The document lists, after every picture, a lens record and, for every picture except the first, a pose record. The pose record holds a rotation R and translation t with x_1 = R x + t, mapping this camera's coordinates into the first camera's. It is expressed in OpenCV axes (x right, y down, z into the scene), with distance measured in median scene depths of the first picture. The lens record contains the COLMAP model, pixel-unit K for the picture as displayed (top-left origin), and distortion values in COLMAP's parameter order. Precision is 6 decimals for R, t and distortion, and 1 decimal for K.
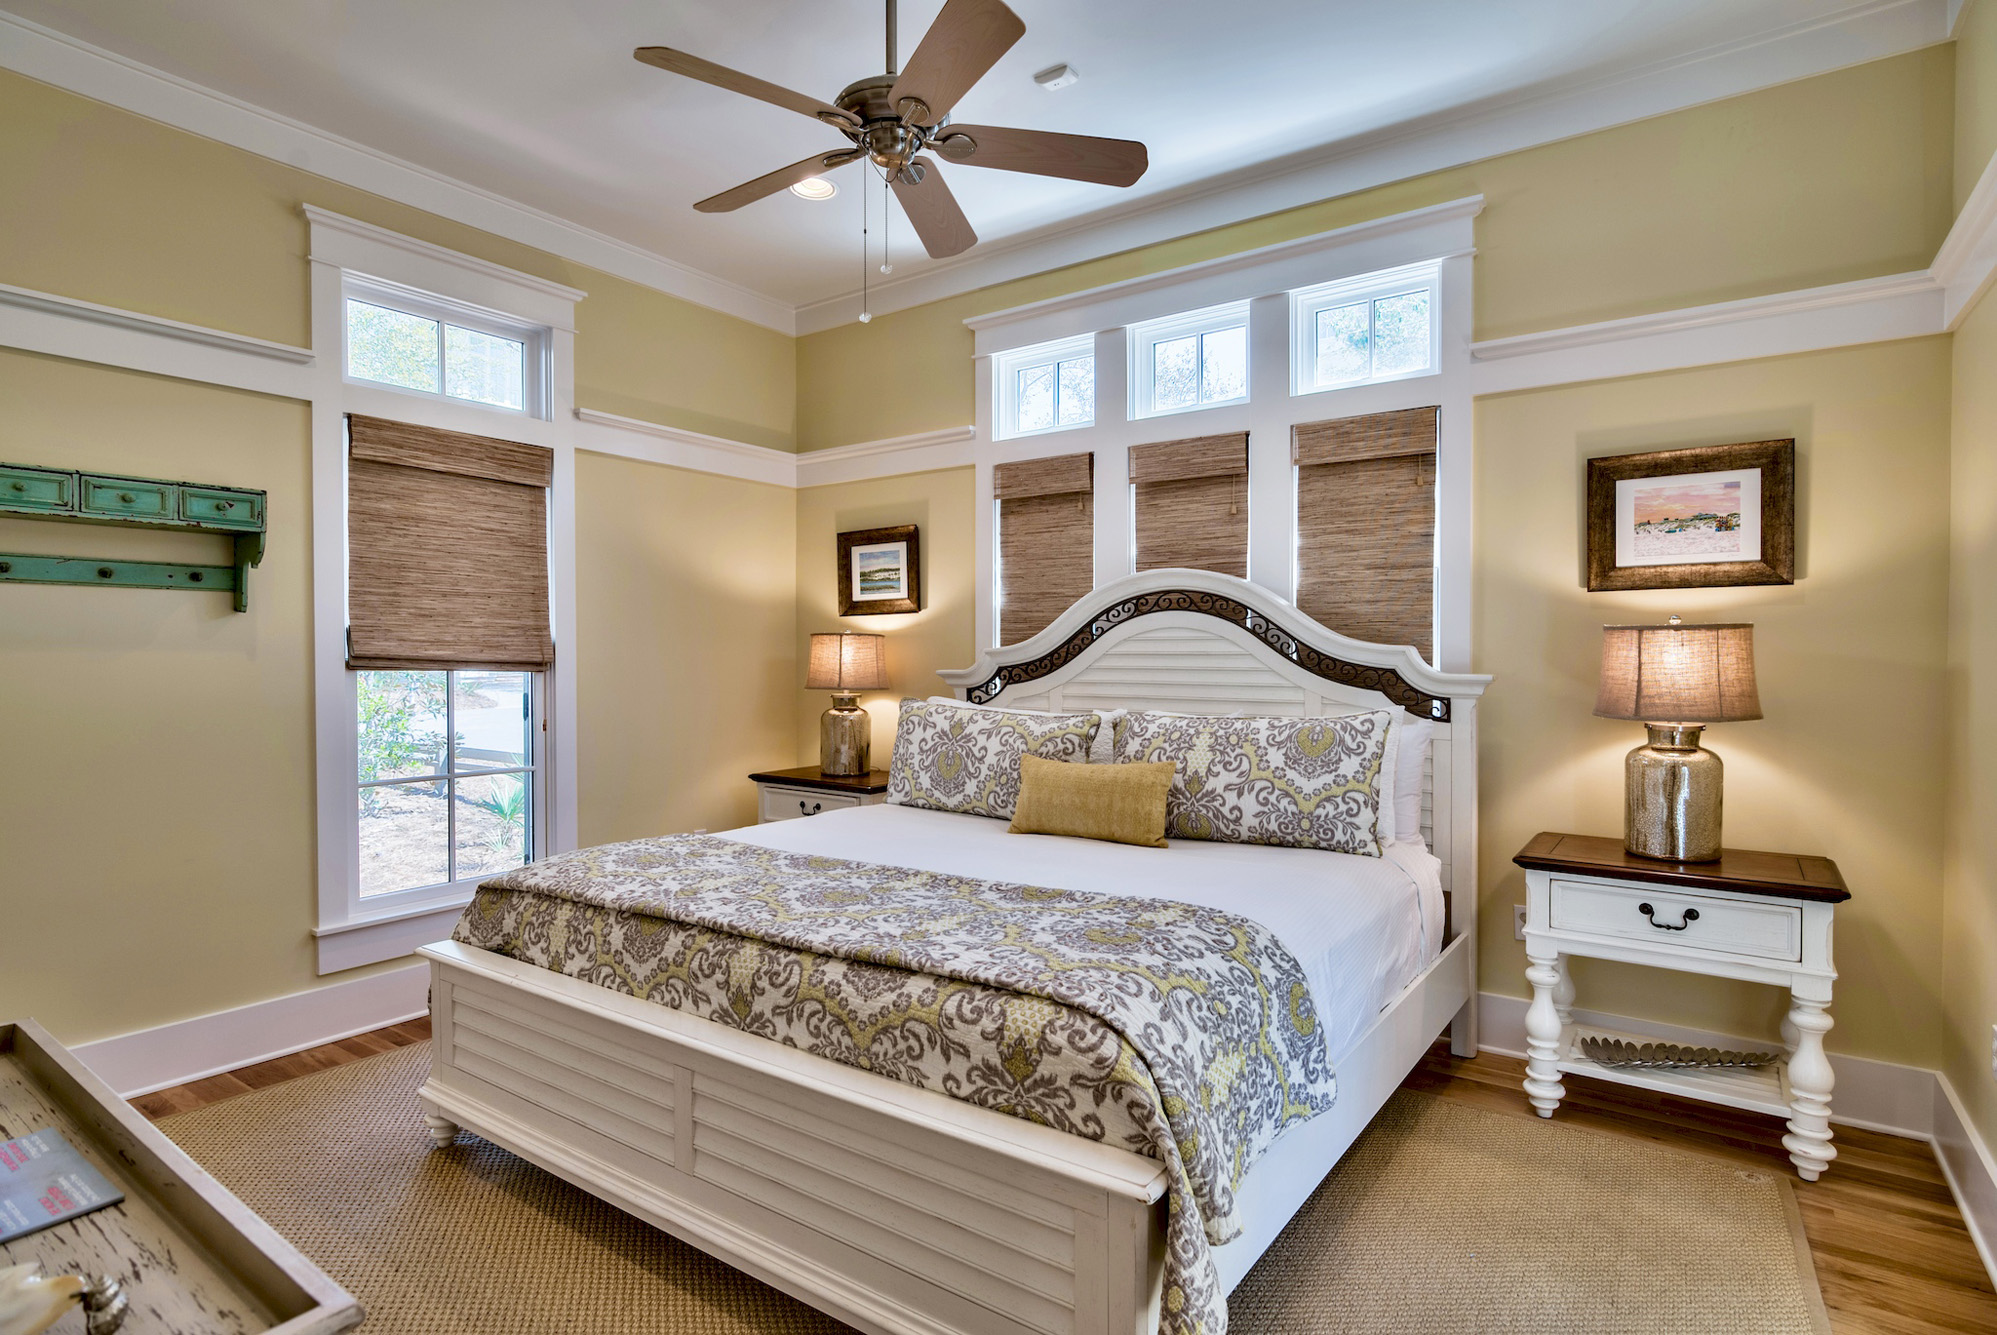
lens RADIAL K [[978.1, 0, 998.5], [0, 978.1, 667.5], [0, 0, 1]] dist [-0.000373, 0.000165]
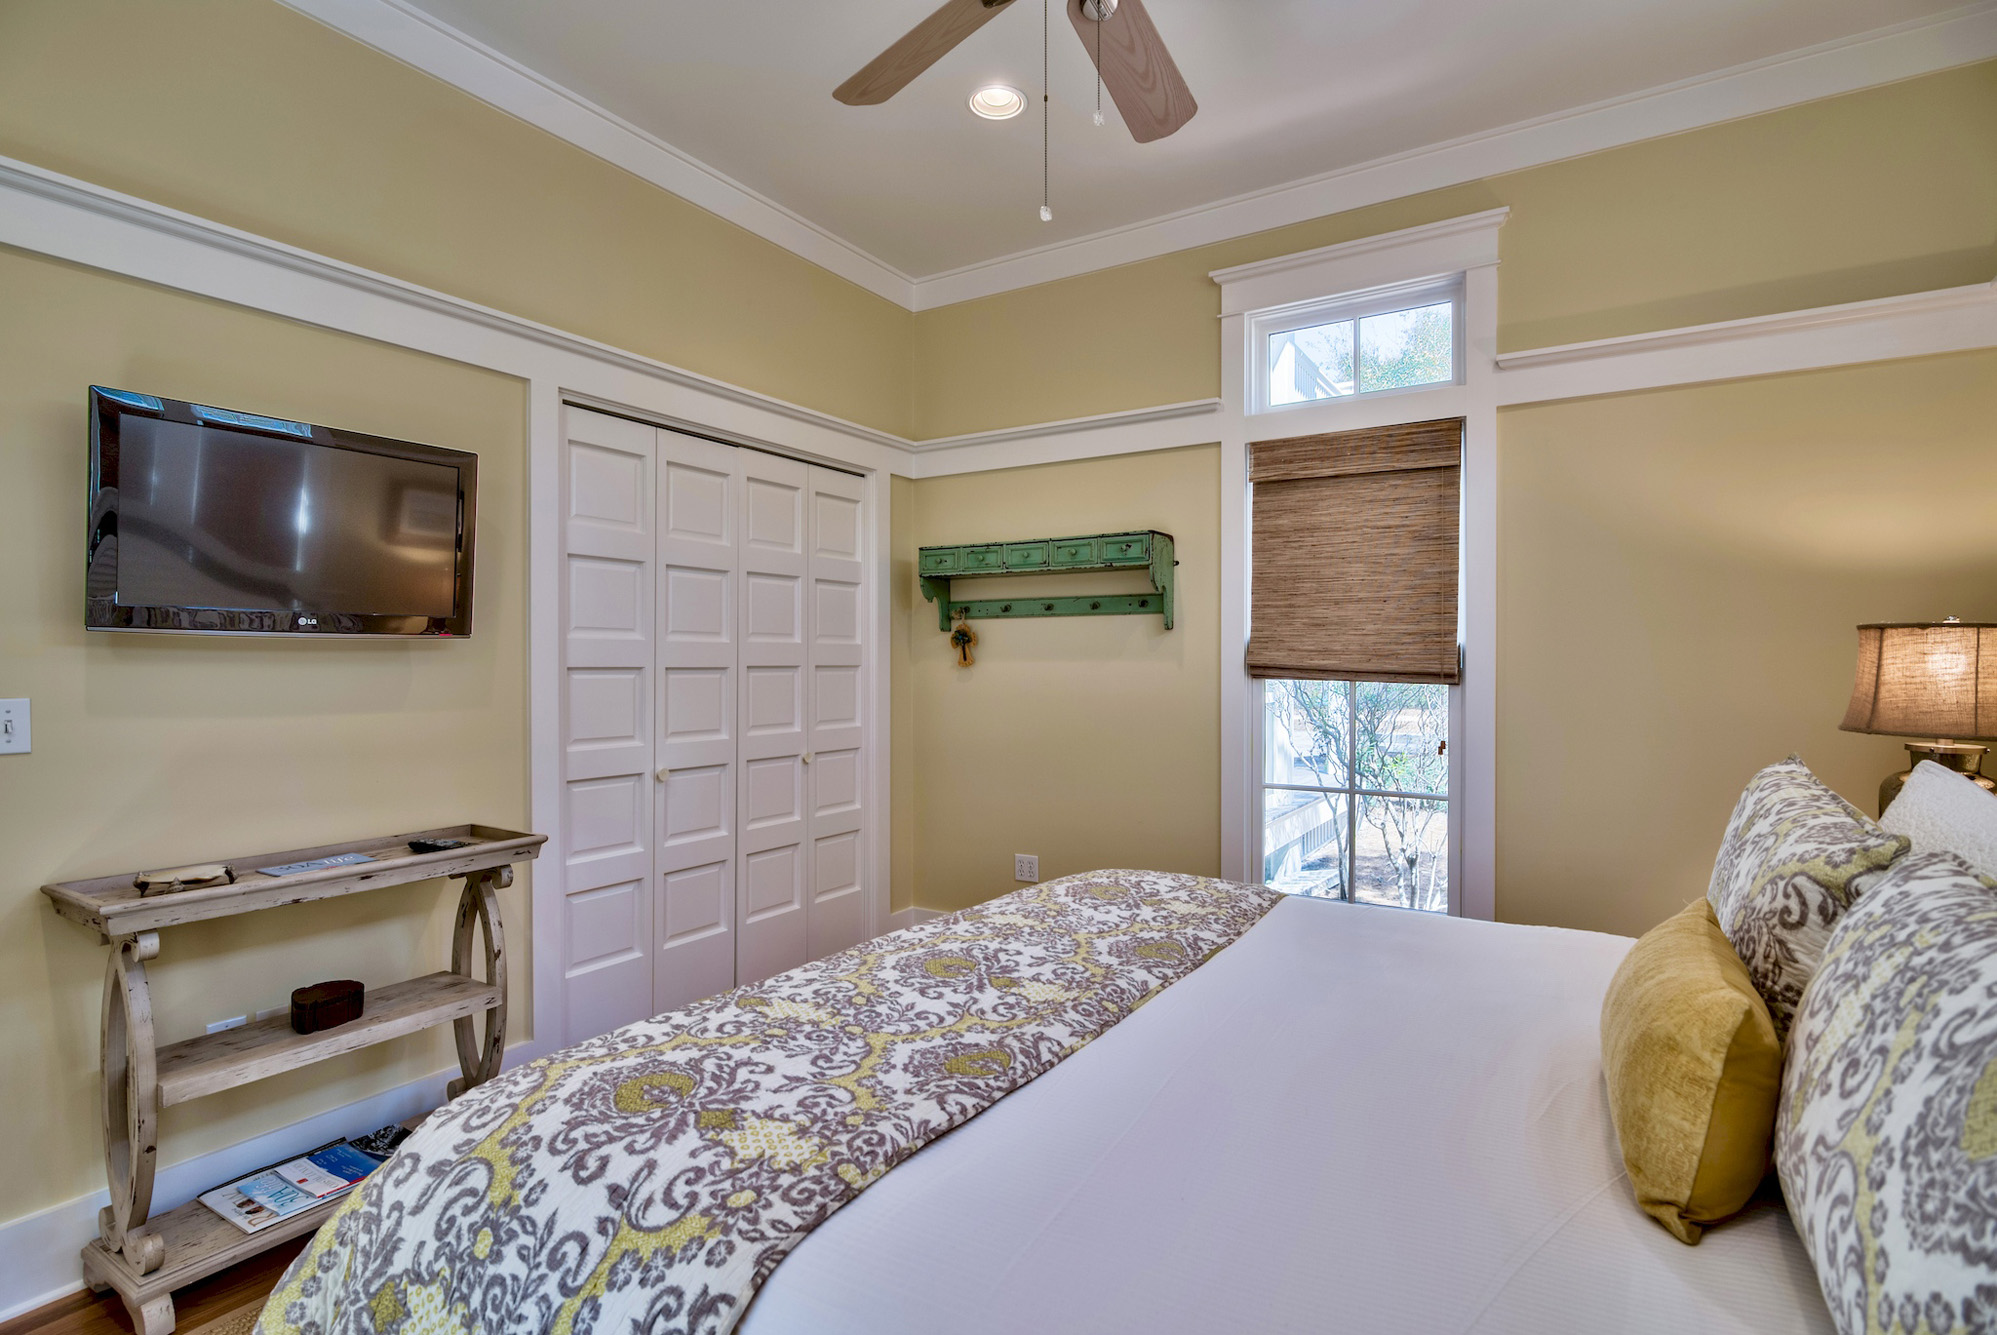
lens RADIAL K [[1017.2, 0, 998.5], [0, 1017.2, 667.5], [0, 0, 1]] dist [-0.004801, -0.000961]
pose [[0.053764, 0.005999, -0.998536, 0.441253], [-0.013639, 0.999893, 0.005272, -0.011360], [0.998461, 0.013335, 0.053840, 0.644348]]
